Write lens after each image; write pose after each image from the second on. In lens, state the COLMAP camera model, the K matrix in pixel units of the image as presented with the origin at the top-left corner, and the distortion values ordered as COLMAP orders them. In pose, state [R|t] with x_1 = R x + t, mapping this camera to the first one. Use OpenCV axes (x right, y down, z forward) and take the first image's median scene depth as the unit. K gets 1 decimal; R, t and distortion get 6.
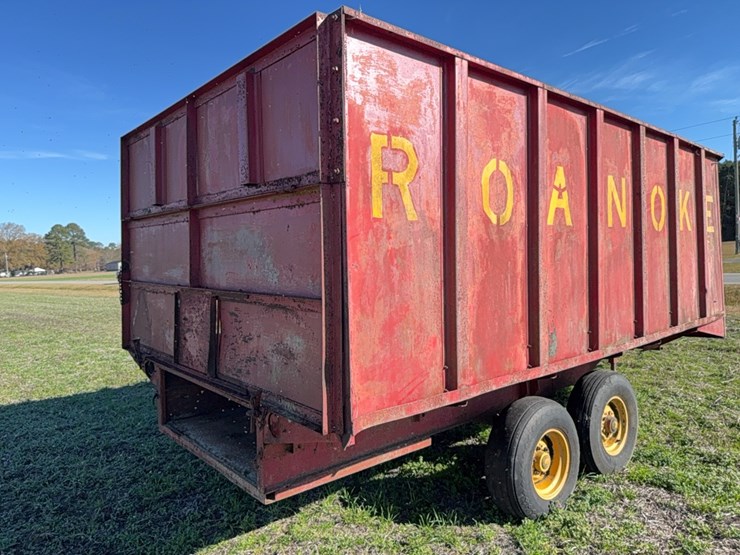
lens RADIAL K [[509.9, 0, 371.7], [0, 509.9, 280.6], [0, 0, 1]] dist [0.118325, -0.138173]
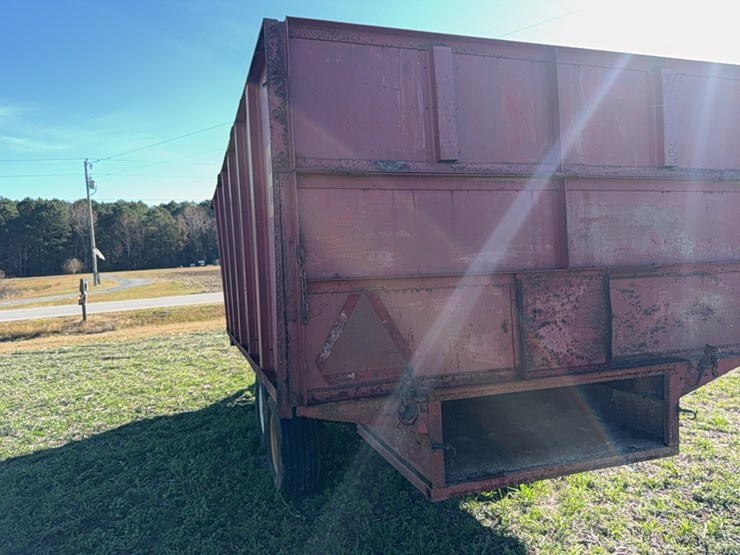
lens RADIAL K [[512.1, 0, 368.2], [0, 512.1, 280.6], [0, 0, 1]] dist [0.162759, -0.272995]
pose [[0.384762, -0.017654, 0.922847, -1.277489], [0.081632, 0.996550, -0.014970, 0.018307], [-0.919399, 0.081094, 0.384876, 0.981449]]
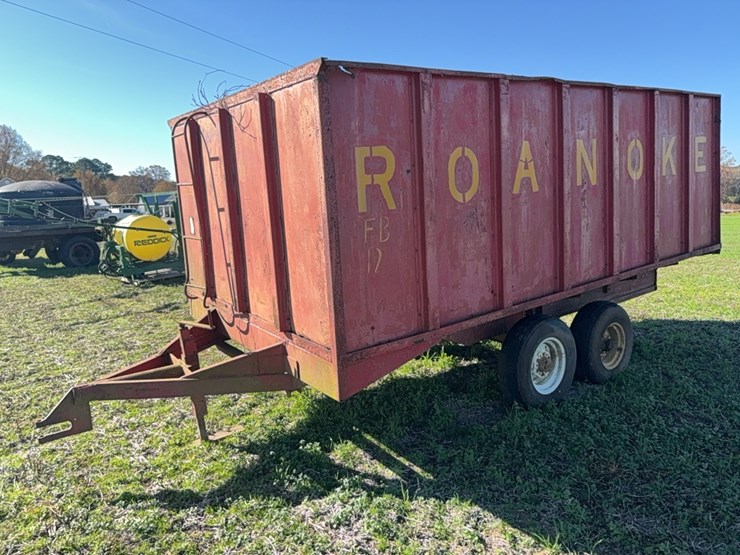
lens RADIAL K [[517.6, 0, 368.3], [0, 517.6, 279.5], [0, 0, 1]] dist [0.059406, -0.072906]
pose [[0.993063, -0.049628, -0.106594, 0.124406], [0.062726, 0.990389, 0.123270, -0.082056], [0.099452, -0.129101, 0.986632, -0.262079]]
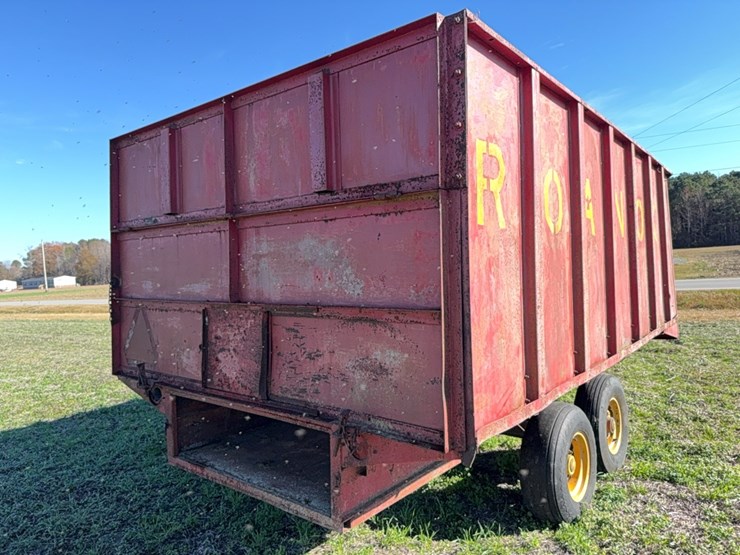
lens RADIAL K [[507.9, 0, 371.6], [0, 507.9, 281.8], [0, 0, 1]] dist [0.122775, -0.138550]
pose [[0.984331, -0.017128, 0.175498, -0.264116], [0.021667, 0.999478, -0.023976, 0.003023], [-0.174996, 0.027403, 0.984188, 0.055916]]
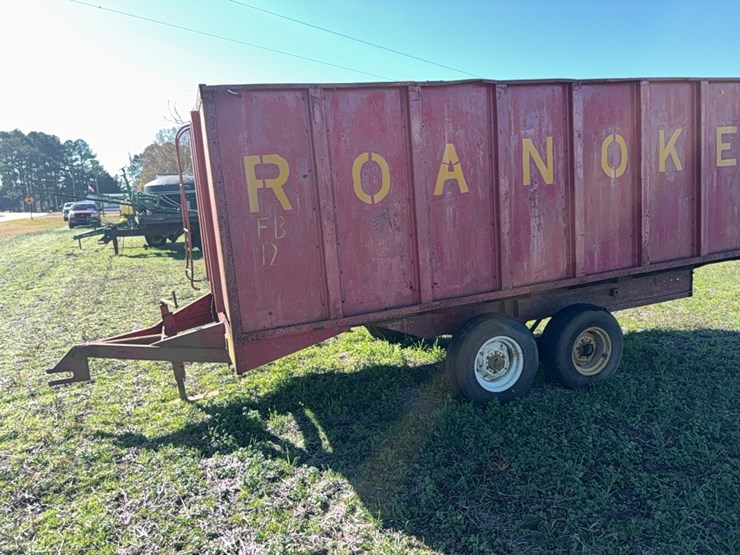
lens RADIAL K [[515.3, 0, 367.6], [0, 515.3, 279.8], [0, 0, 1]] dist [0.081935, -0.108044]
pose [[0.928301, -0.003042, -0.371817, 0.665269], [0.054140, 0.990415, 0.127067, -0.072715], [0.367867, -0.138087, 0.919568, -0.251630]]
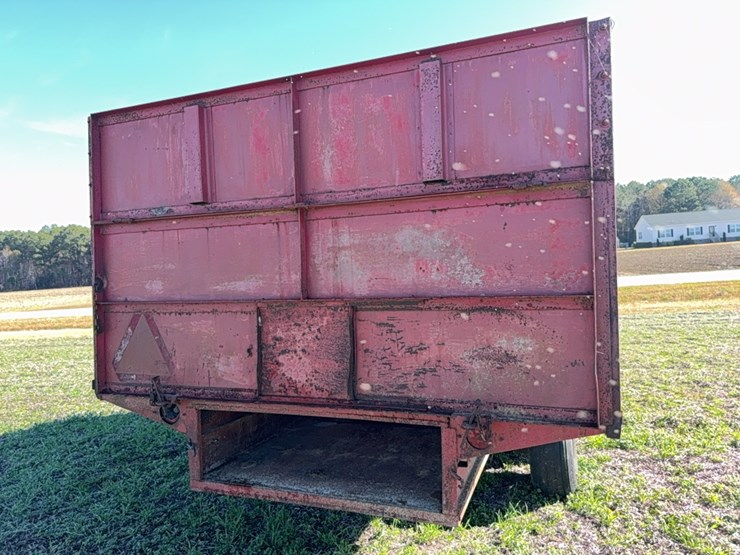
lens RADIAL K [[509.3, 0, 369.5], [0, 509.3, 281.1], [0, 0, 1]] dist [0.148155, -0.206184]
pose [[0.882056, -0.028592, 0.470276, -0.652700], [0.048886, 0.998323, -0.030994, 0.014517], [-0.468602, 0.050328, 0.881975, 0.203713]]
